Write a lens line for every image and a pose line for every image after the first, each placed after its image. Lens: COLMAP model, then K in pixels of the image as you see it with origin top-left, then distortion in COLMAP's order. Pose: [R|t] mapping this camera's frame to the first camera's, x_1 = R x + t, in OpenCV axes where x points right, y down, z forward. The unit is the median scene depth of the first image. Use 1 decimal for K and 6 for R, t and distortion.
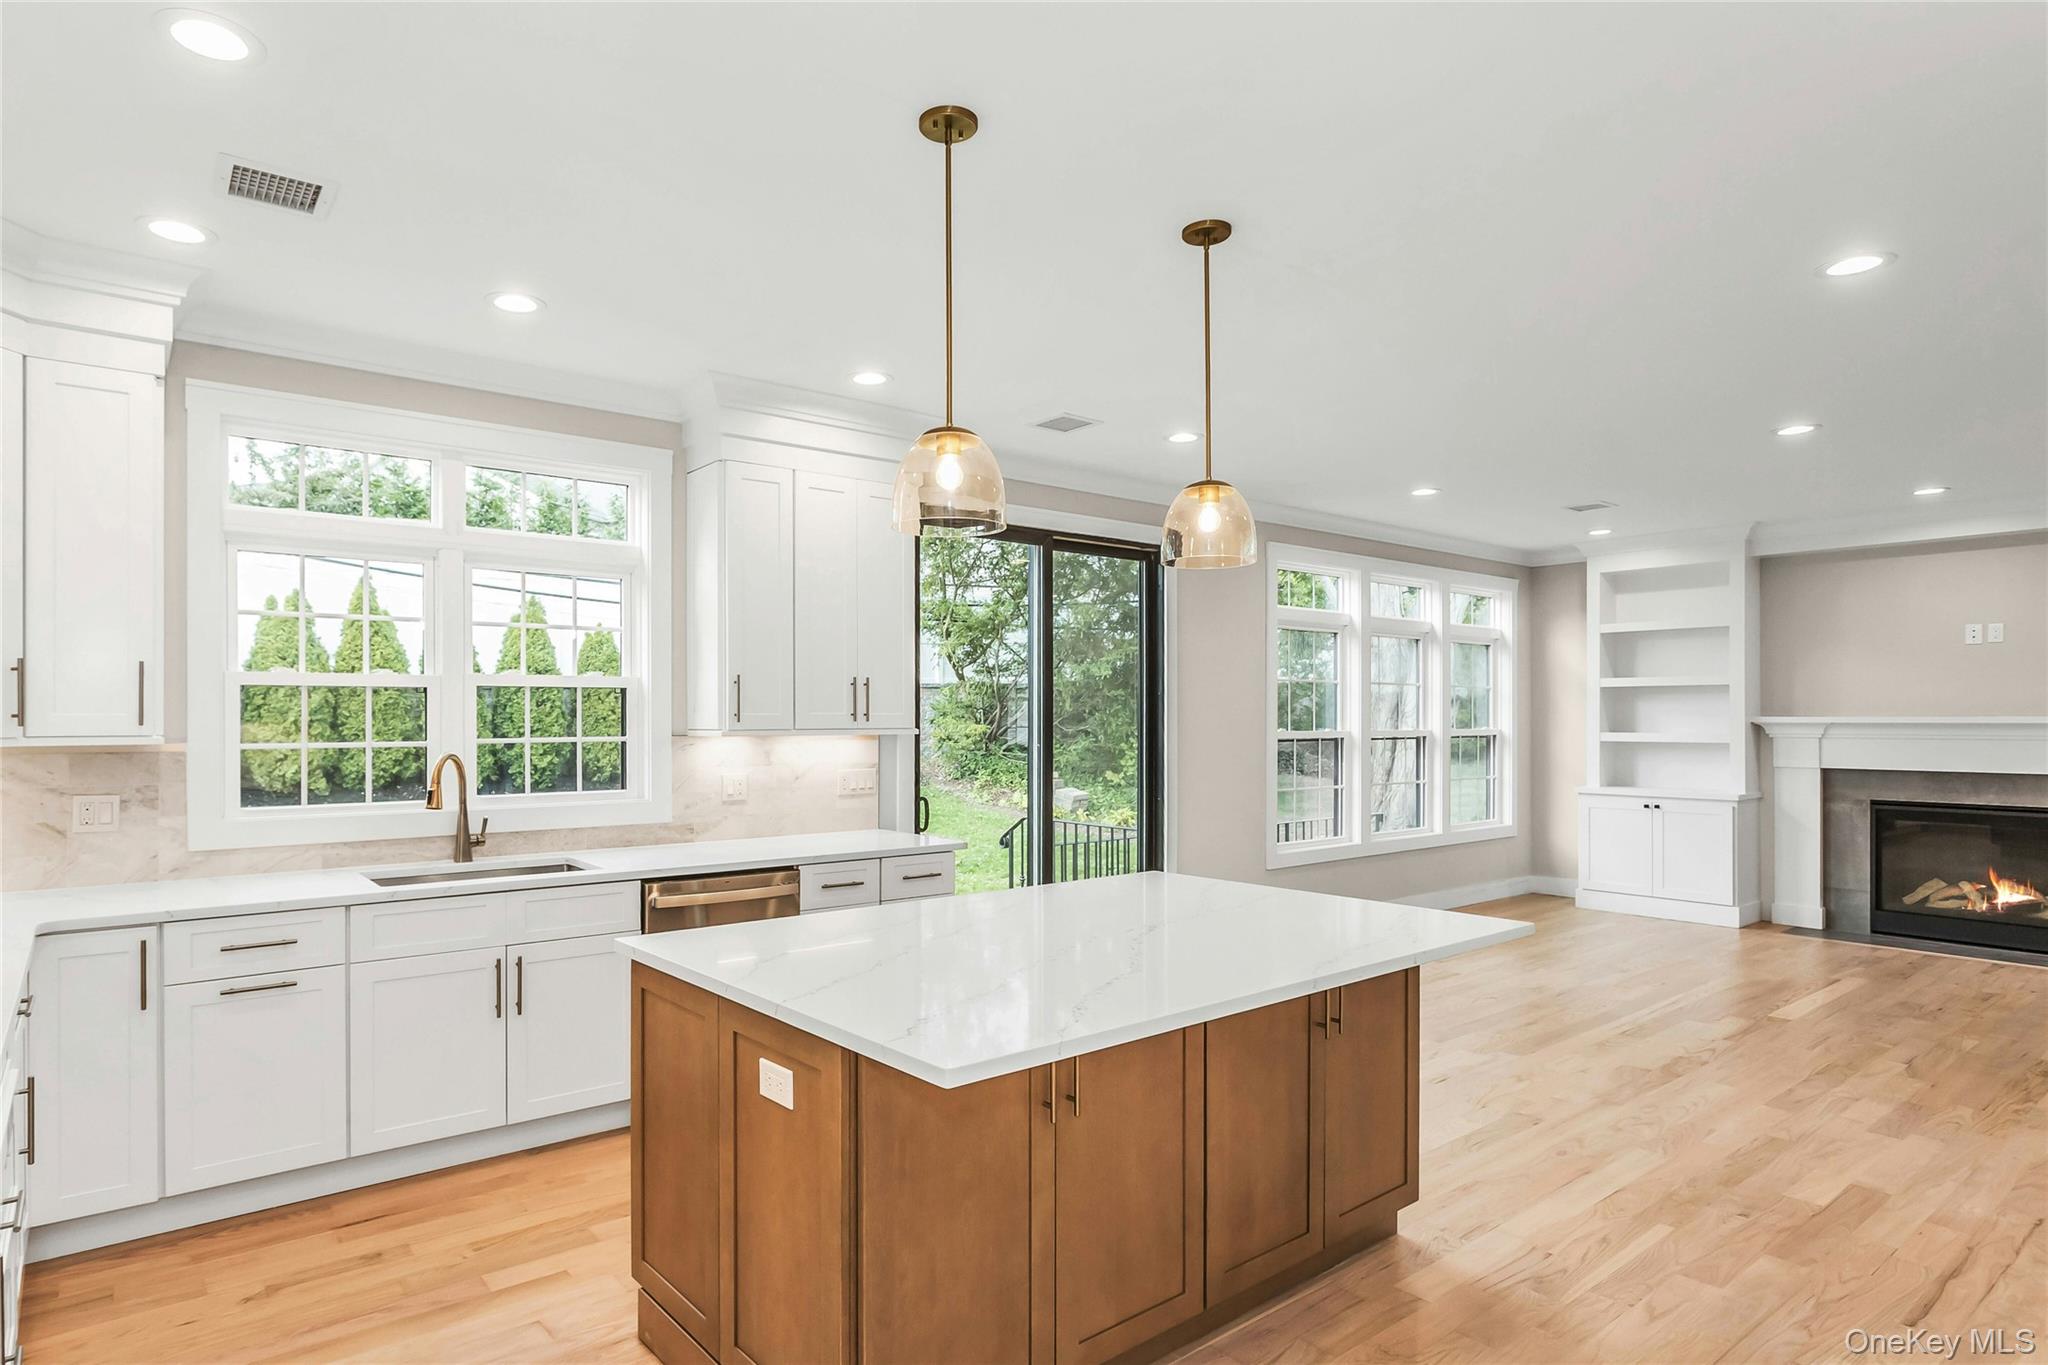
lens RADIAL K [[1115.8, 0, 930.6], [0, 1115.8, 720.4], [0, 0, 1]] dist [0.001205, 0.000153]
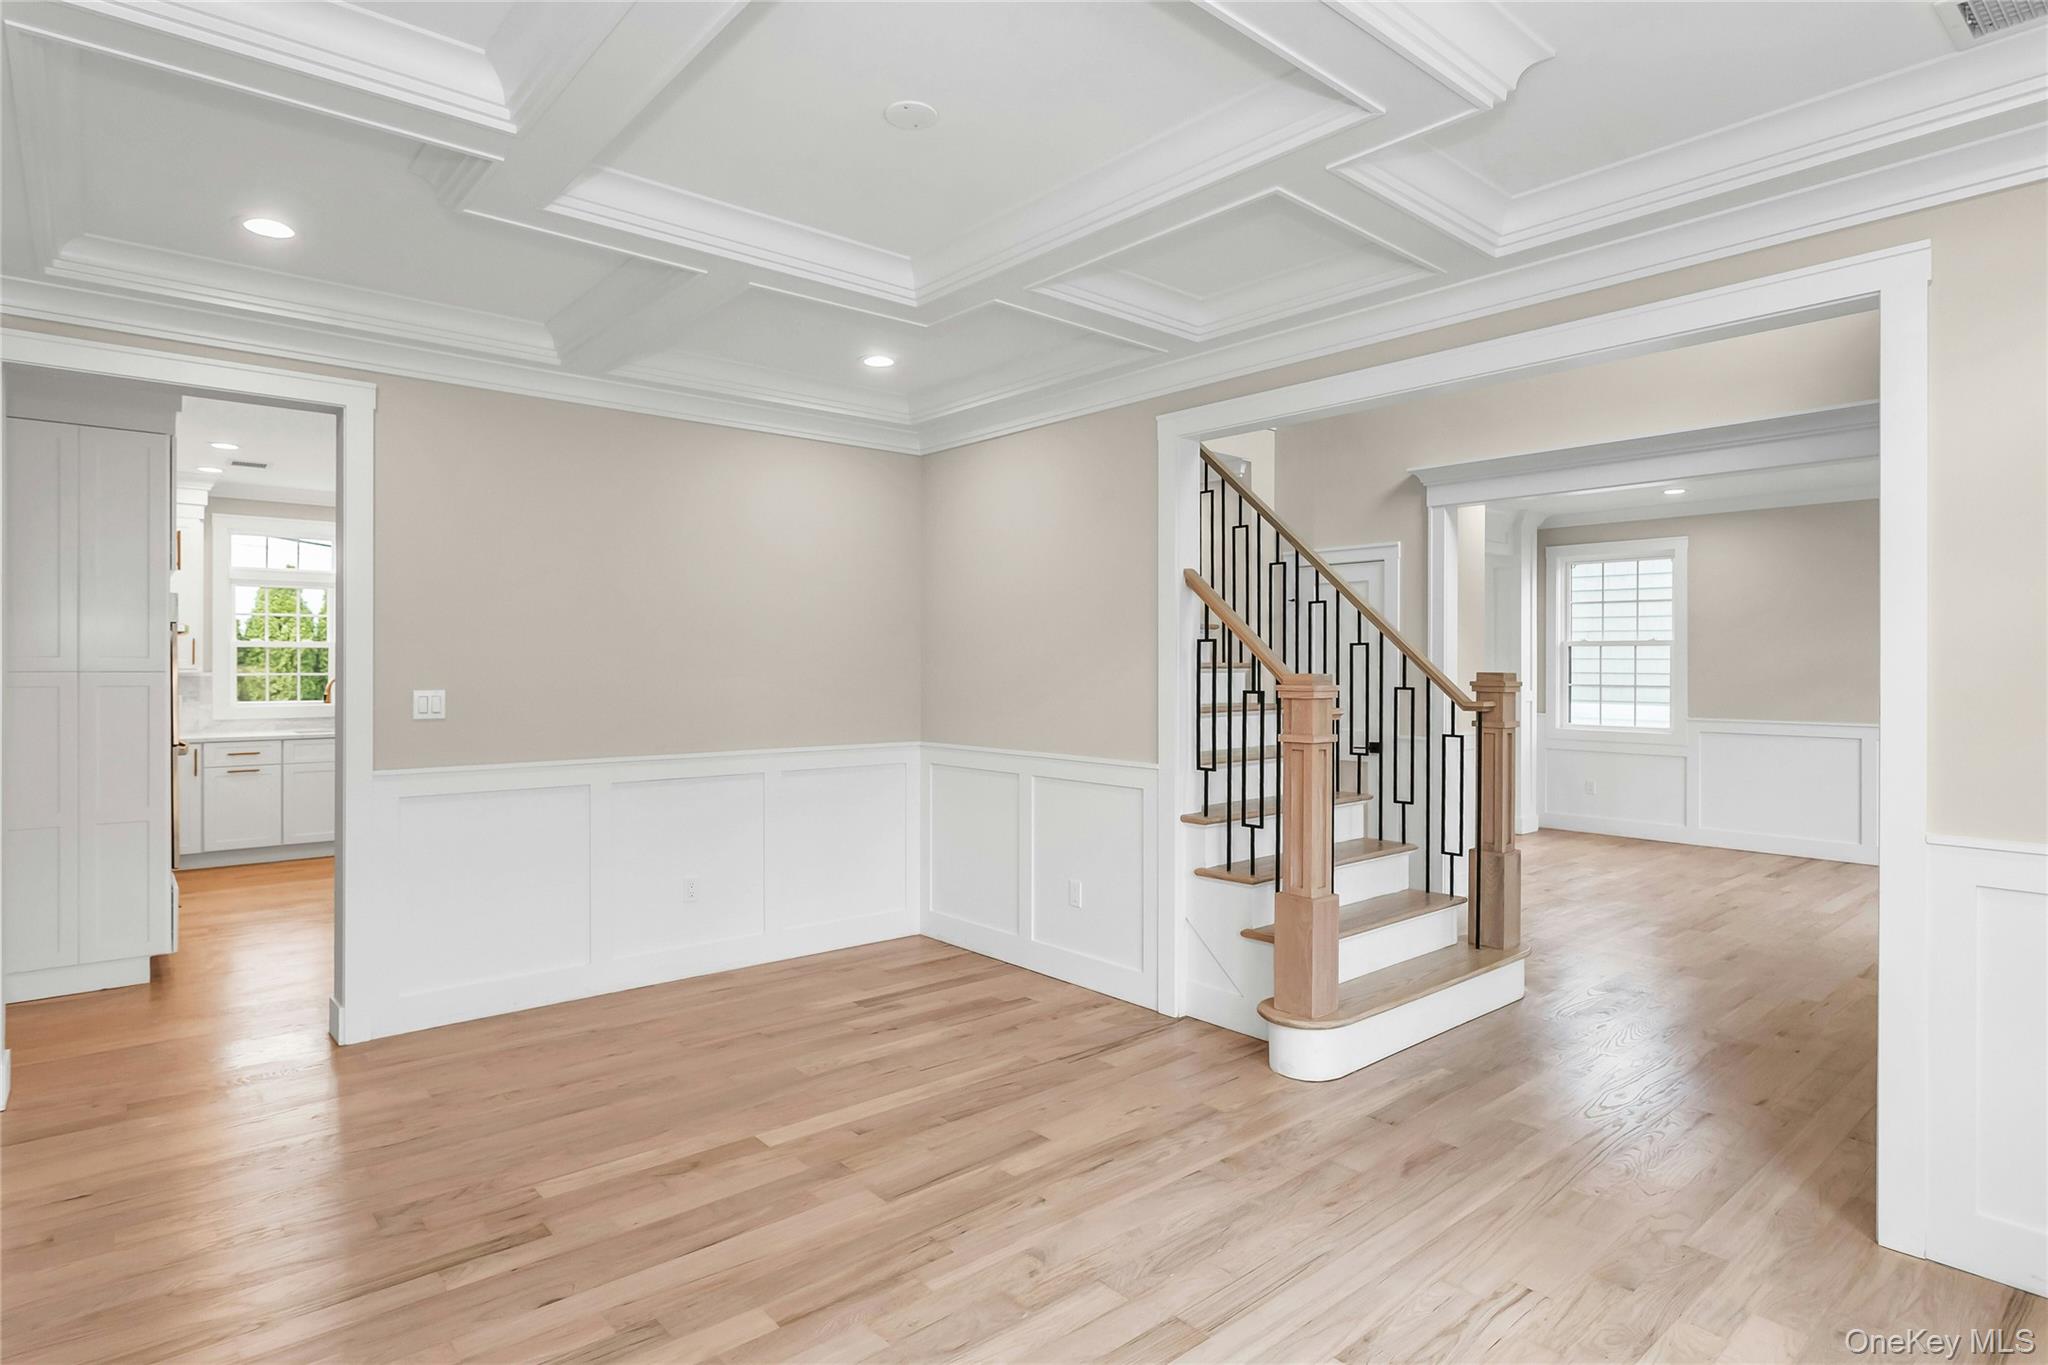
lens RADIAL K [[1095.6, 0, 1022.9], [0, 1095.6, 666.6], [0, 0, 1]] dist [-0.000630, 0.000055]
pose [[0.998177, 0.002674, 0.060295, 0.860921], [-0.002616, 0.999996, -0.001042, 0.005847], [-0.060297, 0.000882, 0.998180, -1.347567]]
